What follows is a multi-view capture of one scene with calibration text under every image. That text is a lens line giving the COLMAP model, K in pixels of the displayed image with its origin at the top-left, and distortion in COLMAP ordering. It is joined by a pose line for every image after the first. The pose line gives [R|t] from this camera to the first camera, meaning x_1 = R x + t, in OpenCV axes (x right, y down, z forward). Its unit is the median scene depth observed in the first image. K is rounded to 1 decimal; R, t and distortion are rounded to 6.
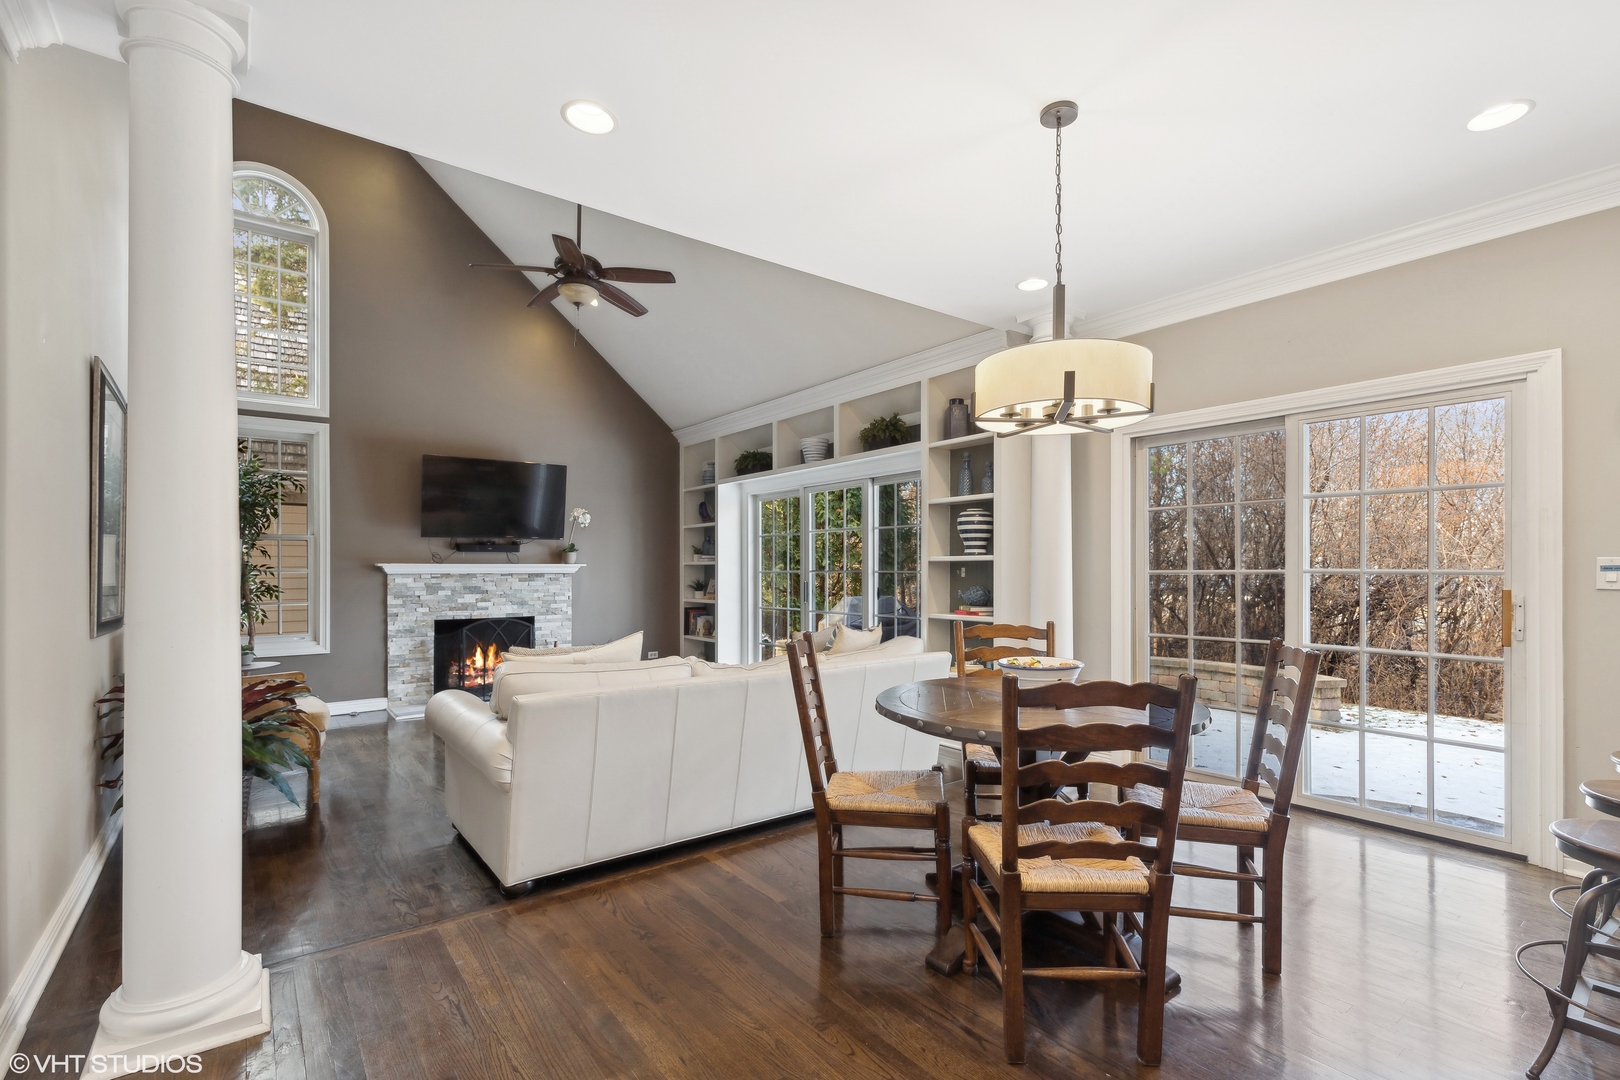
lens RADIAL K [[749.7, 0, 806.6], [0, 749.7, 544.3], [0, 0, 1]] dist [0.009681, 0.000934]
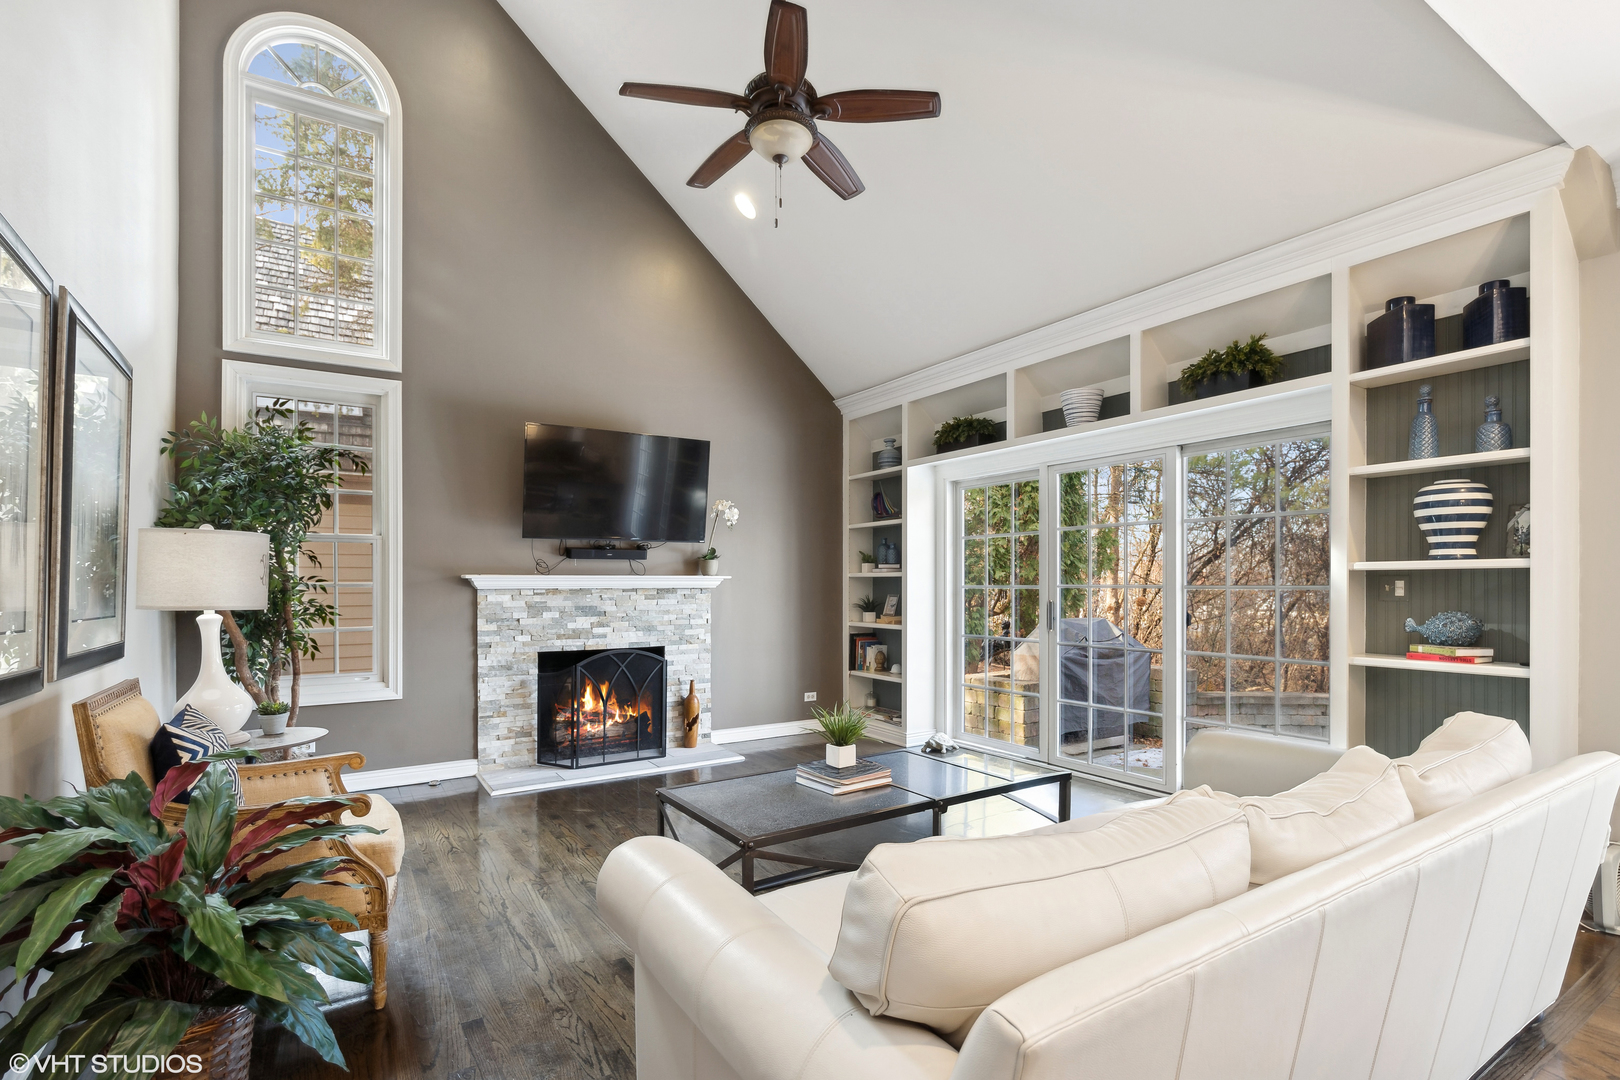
lens RADIAL K [[777.6, 0, 813.4], [0, 777.6, 554.5], [0, 0, 1]] dist [-0.001810, -0.000504]
pose [[0.996966, -0.002262, -0.077810, -0.168400], [0.002051, 0.999994, -0.002788, 0.008478], [0.077816, 0.002620, 0.996964, 0.265761]]
